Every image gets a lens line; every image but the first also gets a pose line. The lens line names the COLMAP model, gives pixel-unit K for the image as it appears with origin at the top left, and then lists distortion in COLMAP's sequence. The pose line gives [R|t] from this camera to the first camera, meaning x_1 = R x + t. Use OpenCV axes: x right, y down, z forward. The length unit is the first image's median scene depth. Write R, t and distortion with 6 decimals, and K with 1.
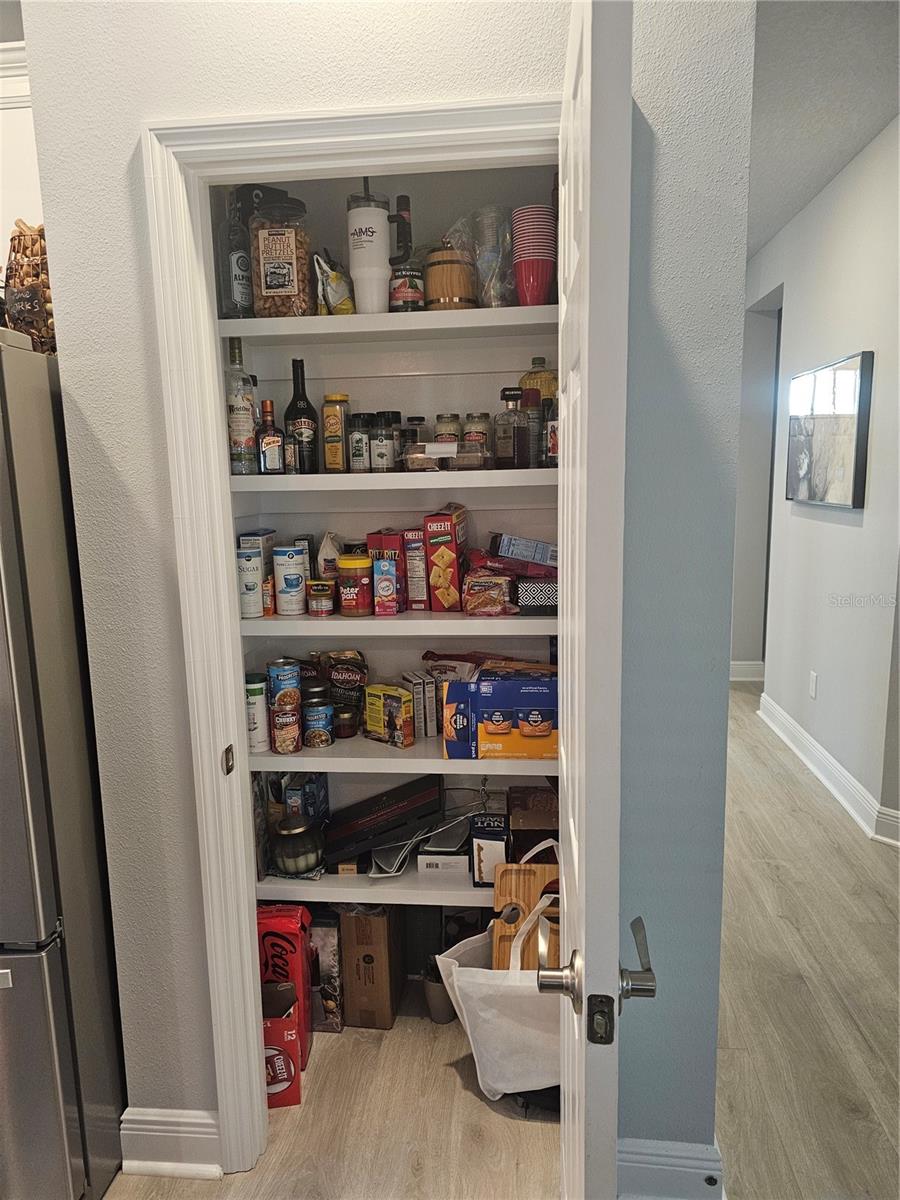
lens RADIAL K [[800.8, 0, 451.2], [0, 800.8, 601.5], [0, 0, 1]] dist [-0.005442, -0.011294]
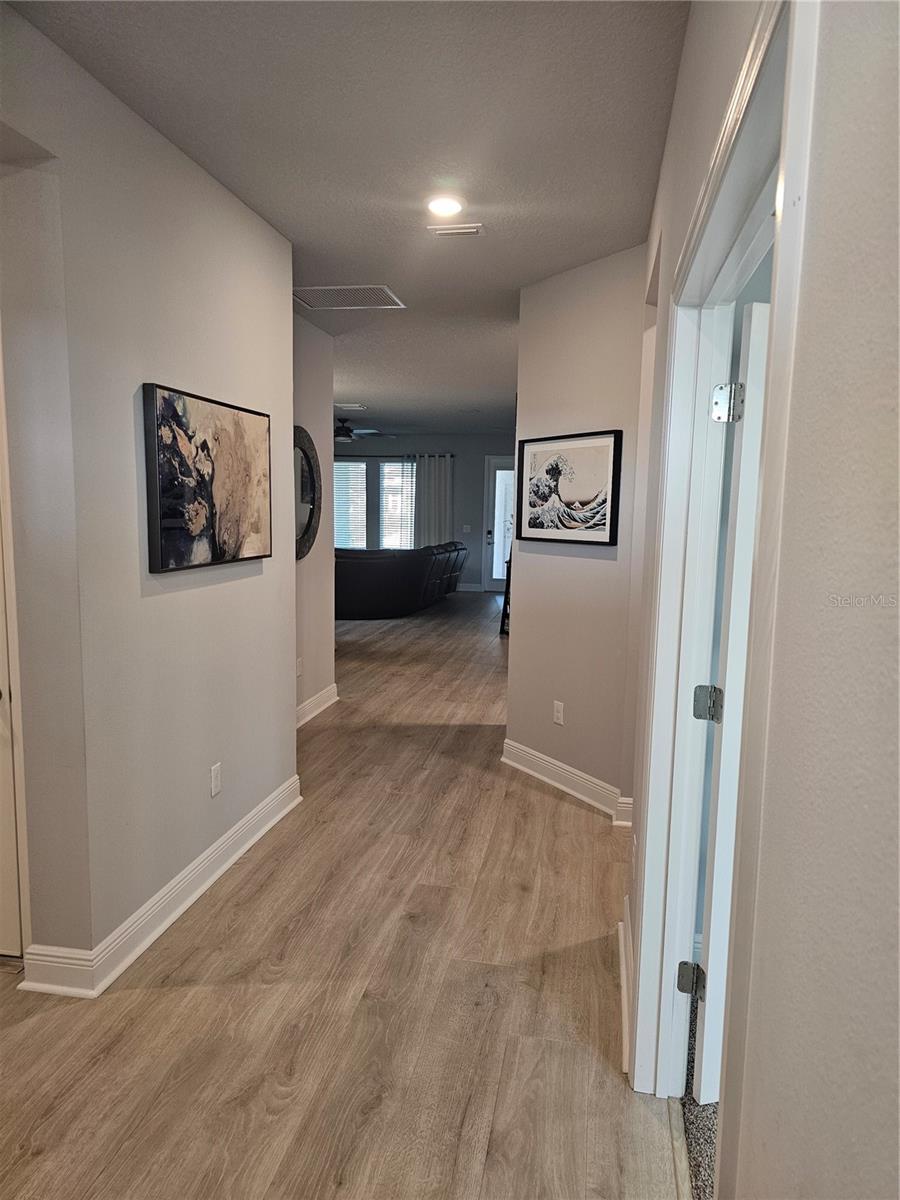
lens RADIAL K [[800.8, 0, 451.0], [0, 800.8, 601.5], [0, 0, 1]] dist [-0.005442, -0.011294]
pose [[-0.996748, -0.000664, 0.080573, 0.149408], [0.021009, 0.963239, 0.267825, -0.310138], [-0.077789, 0.268647, -0.960093, 1.835644]]
